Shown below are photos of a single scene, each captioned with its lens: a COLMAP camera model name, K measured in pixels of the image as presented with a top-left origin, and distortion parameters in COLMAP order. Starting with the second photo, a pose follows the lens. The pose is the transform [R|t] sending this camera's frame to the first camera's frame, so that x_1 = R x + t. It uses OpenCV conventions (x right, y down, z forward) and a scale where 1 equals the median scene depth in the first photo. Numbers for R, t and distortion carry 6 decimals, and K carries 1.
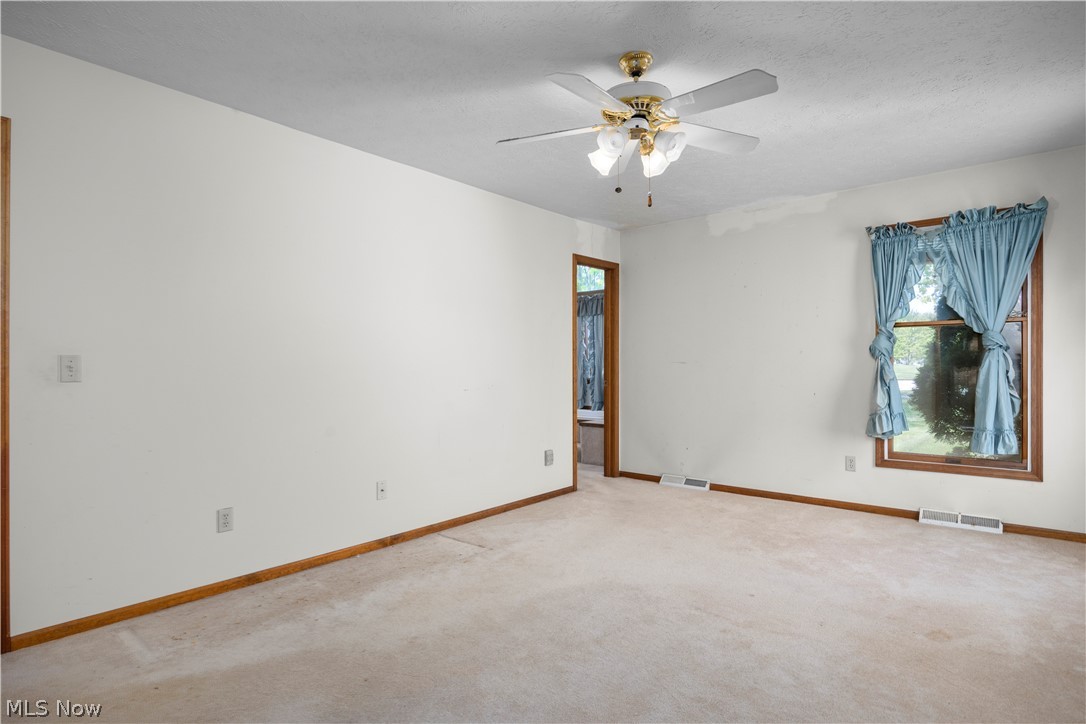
lens RADIAL K [[565.2, 0, 543.2], [0, 565.2, 361.1], [0, 0, 1]] dist [0.002957, 0.000181]
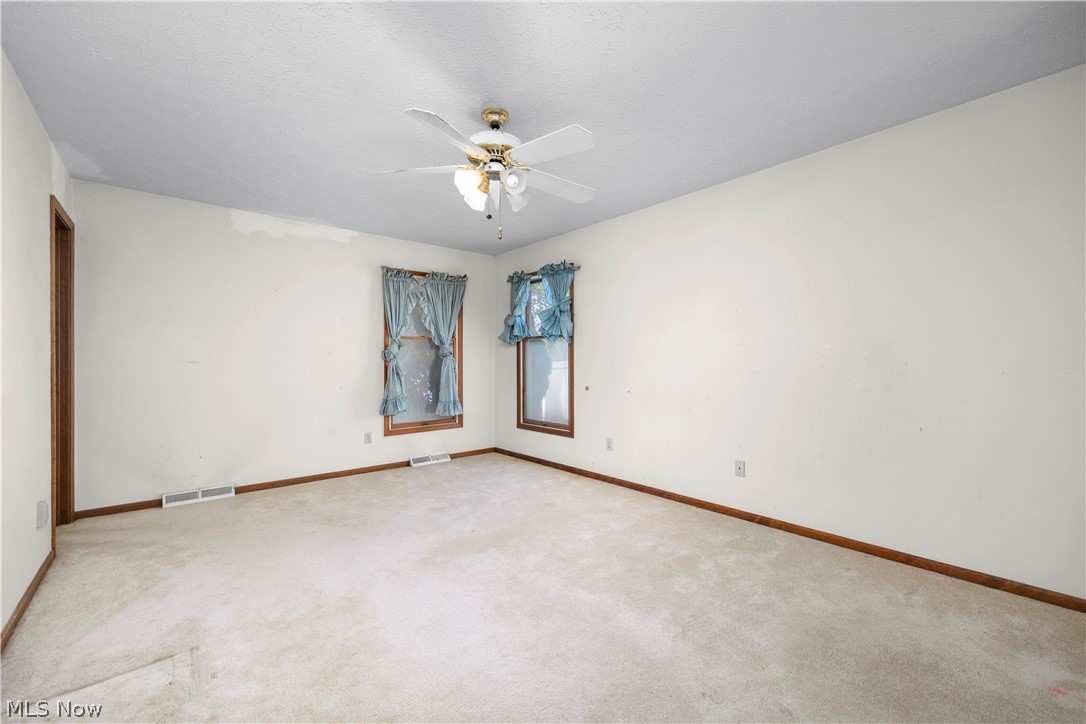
lens RADIAL K [[433.4, 0, 546.1], [0, 433.4, 363.5], [0, 0, 1]] dist [-0.000178, 0.001053]
pose [[0.171478, 0.005578, 0.985172, -0.425750], [-0.001948, 0.999984, -0.005323, 0.009664], [-0.985186, -0.001006, 0.171486, 0.436410]]
